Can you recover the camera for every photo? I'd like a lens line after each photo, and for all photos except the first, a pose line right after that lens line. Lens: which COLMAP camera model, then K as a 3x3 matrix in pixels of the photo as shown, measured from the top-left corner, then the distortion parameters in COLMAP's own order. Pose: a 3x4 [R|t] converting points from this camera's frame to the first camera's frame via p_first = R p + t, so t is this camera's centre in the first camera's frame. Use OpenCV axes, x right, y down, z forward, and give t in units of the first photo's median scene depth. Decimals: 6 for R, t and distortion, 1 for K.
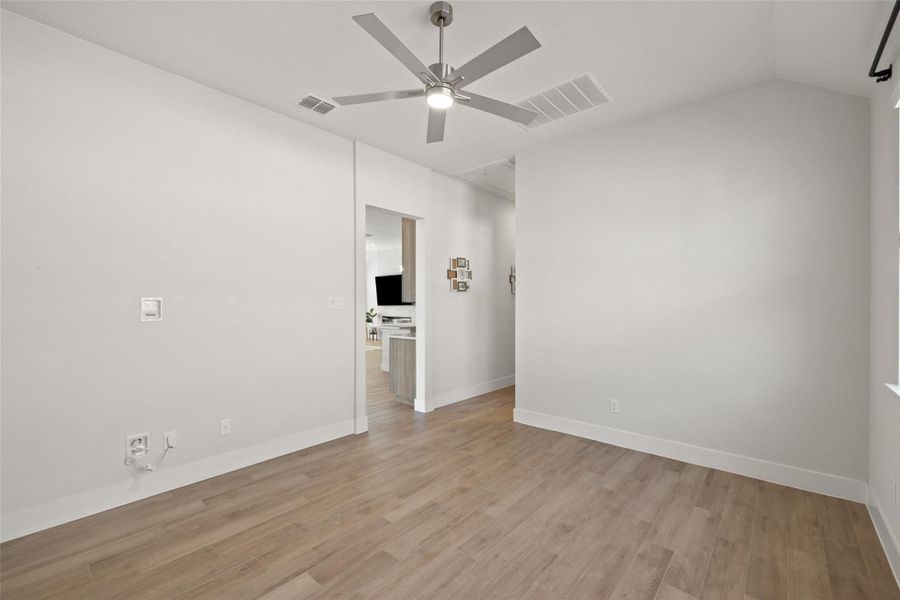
lens RADIAL K [[379.8, 0, 450.4], [0, 379.8, 299.9], [0, 0, 1]] dist [0.002236, 0.000447]
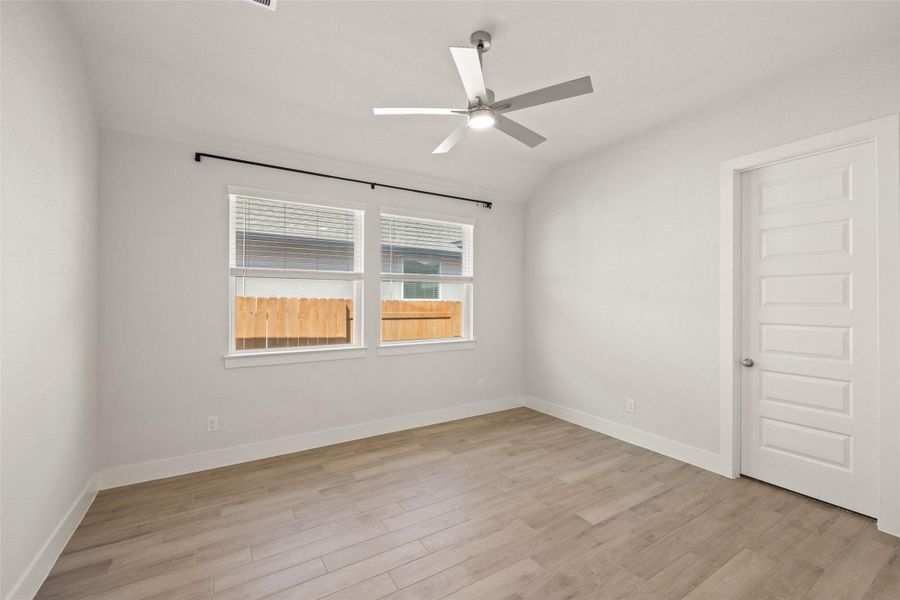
lens RADIAL K [[379.8, 0, 451.3], [0, 379.8, 299.7], [0, 0, 1]] dist [0.002236, 0.000447]
pose [[-0.956373, 0.000080, 0.292147, -0.247624], [-0.002649, 0.999956, -0.008945, -0.016024], [-0.292135, -0.009329, -0.956332, 1.973129]]
